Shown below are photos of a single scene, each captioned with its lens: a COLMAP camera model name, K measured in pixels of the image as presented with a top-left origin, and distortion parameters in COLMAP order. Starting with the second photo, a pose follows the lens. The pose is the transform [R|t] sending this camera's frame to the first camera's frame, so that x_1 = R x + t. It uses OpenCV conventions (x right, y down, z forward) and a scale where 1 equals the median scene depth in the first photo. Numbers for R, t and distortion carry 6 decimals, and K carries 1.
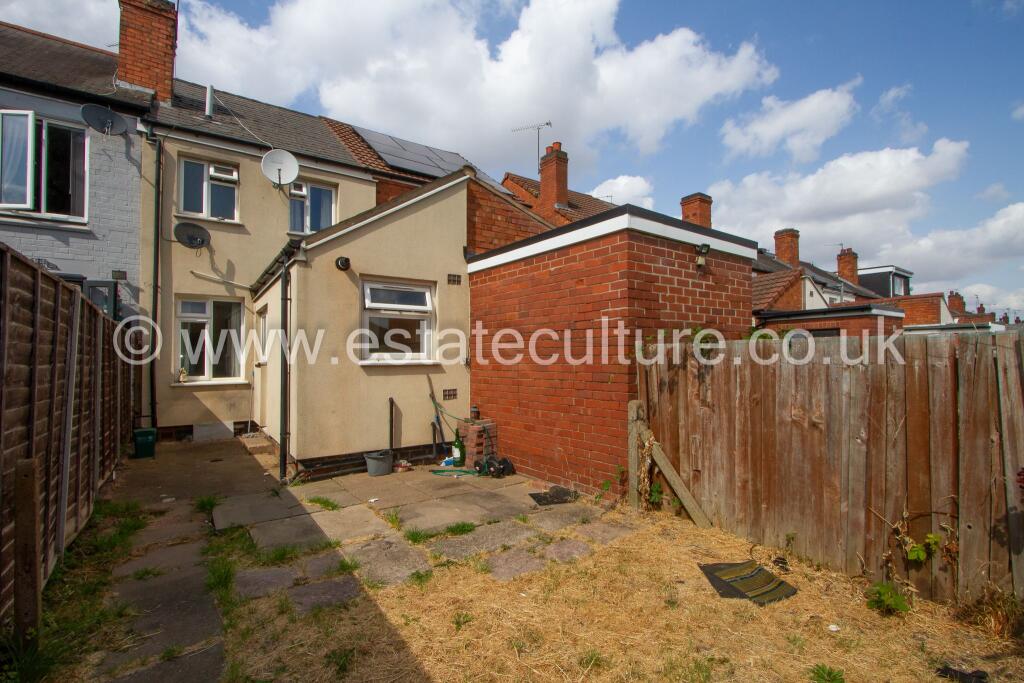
lens RADIAL K [[474.0, 0, 516.5], [0, 474.0, 346.3], [0, 0, 1]] dist [-0.001001, -0.000341]
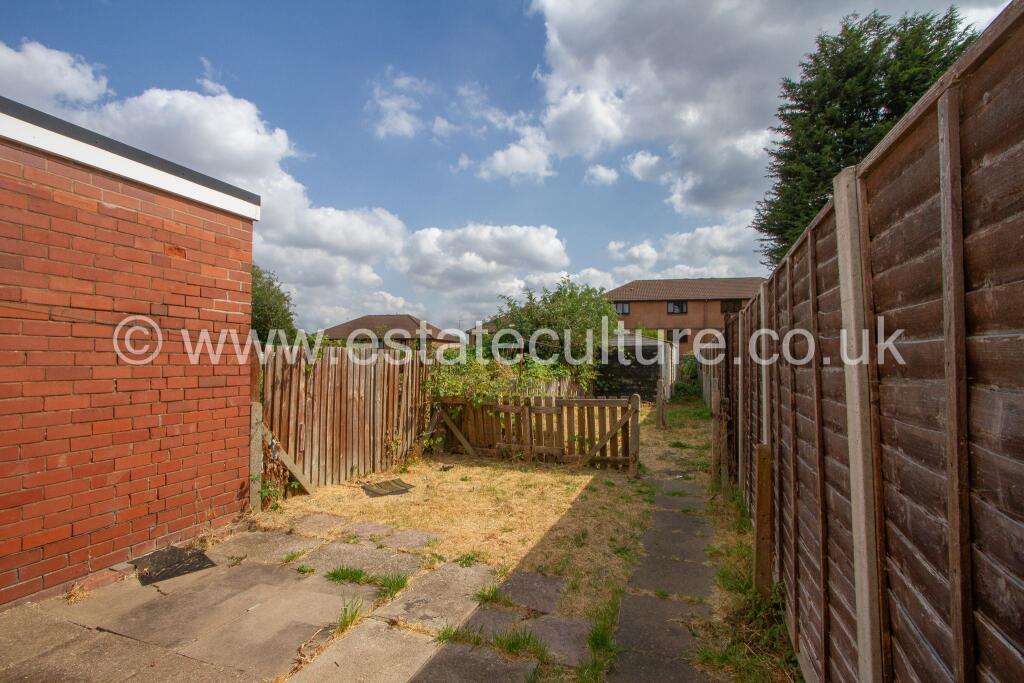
lens RADIAL K [[474.0, 0, 516.5], [0, 474.0, 346.3], [0, 0, 1]] dist [-0.001001, -0.000341]
pose [[-0.559752, 0.025125, 0.828279, -0.973804], [-0.026581, 0.998481, -0.048252, 0.038331], [-0.828234, -0.049026, -0.558234, 1.274205]]
